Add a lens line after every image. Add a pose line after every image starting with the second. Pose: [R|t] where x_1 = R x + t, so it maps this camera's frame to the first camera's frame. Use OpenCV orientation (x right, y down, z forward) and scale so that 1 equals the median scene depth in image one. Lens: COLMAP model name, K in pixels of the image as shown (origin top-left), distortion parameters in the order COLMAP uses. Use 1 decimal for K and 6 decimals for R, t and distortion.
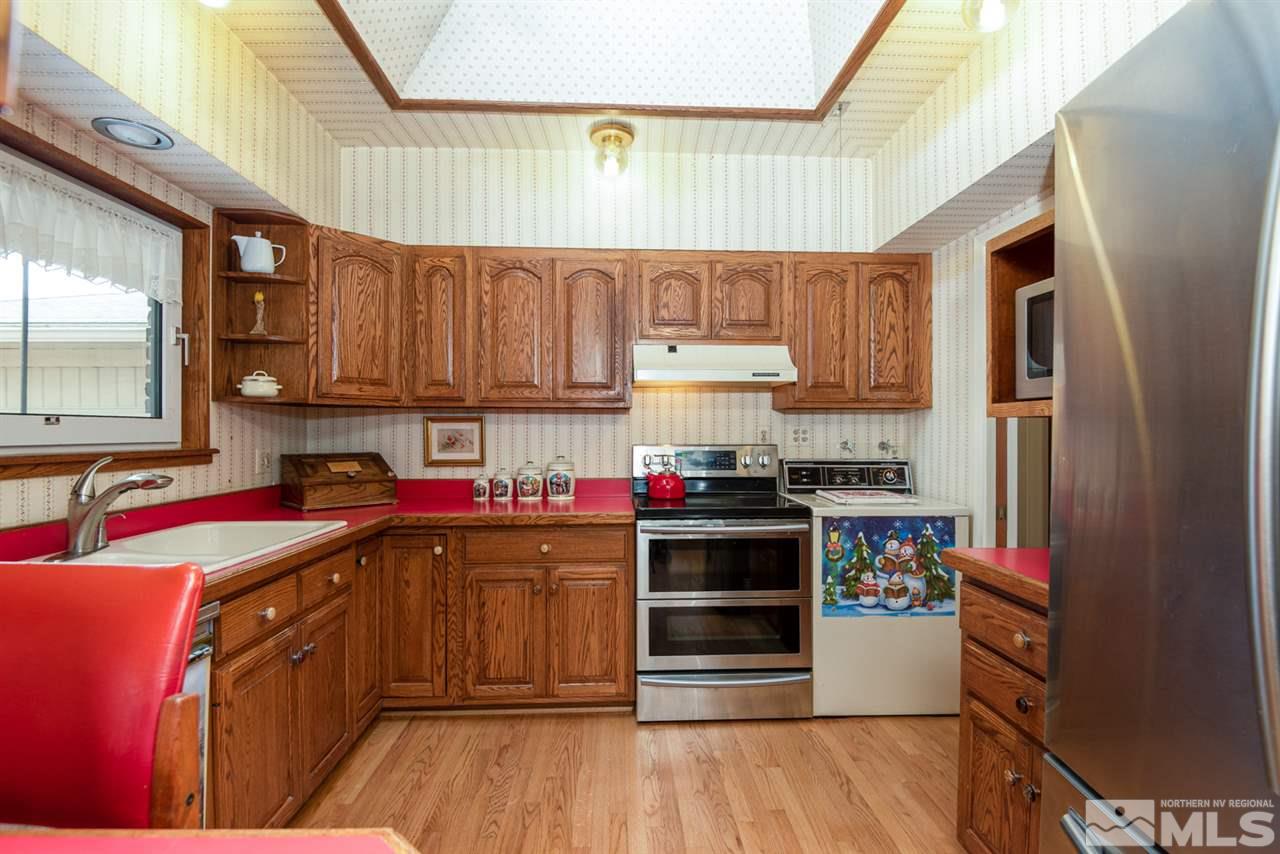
lens RADIAL K [[639.2, 0, 640.0], [0, 639.2, 427.0], [0, 0, 1]] dist [0.001052, 0.000064]
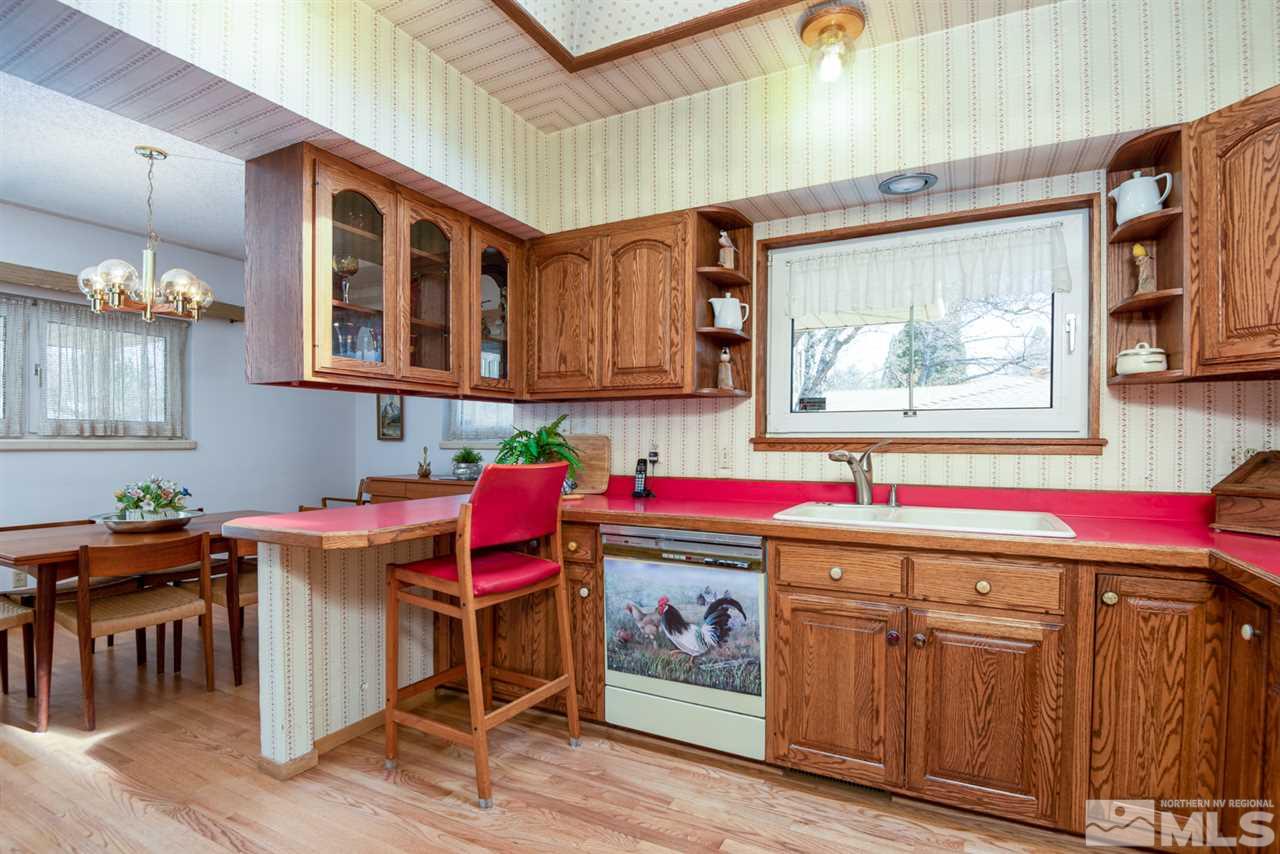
lens RADIAL K [[606.1, 0, 638.2], [0, 606.1, 447.6], [0, 0, 1]] dist [-0.020283, -0.000142]
pose [[-0.476792, 0.009160, -0.878968, 0.383136], [0.003130, 0.999957, 0.008723, 0.037315], [0.879011, 0.001408, -0.476800, 0.835291]]
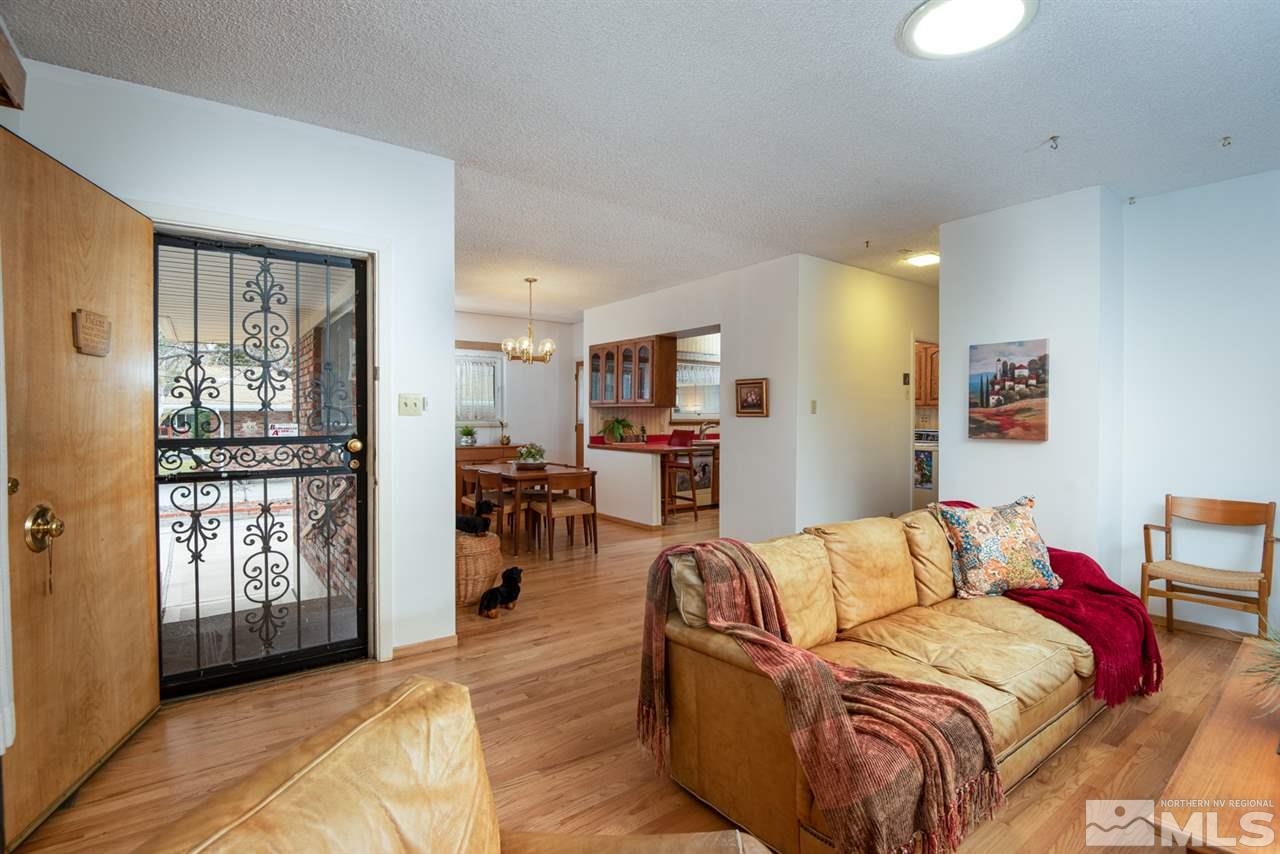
lens RADIAL K [[629.9, 0, 640.0], [0, 629.9, 427.0], [0, 0, 1]] dist [-0.000916, -0.000214]
pose [[0.575104, 0.015375, -0.817935, 2.112212], [0.000038, 0.999823, 0.018822, -0.005782], [0.818080, -0.010856, 0.575002, -1.644795]]
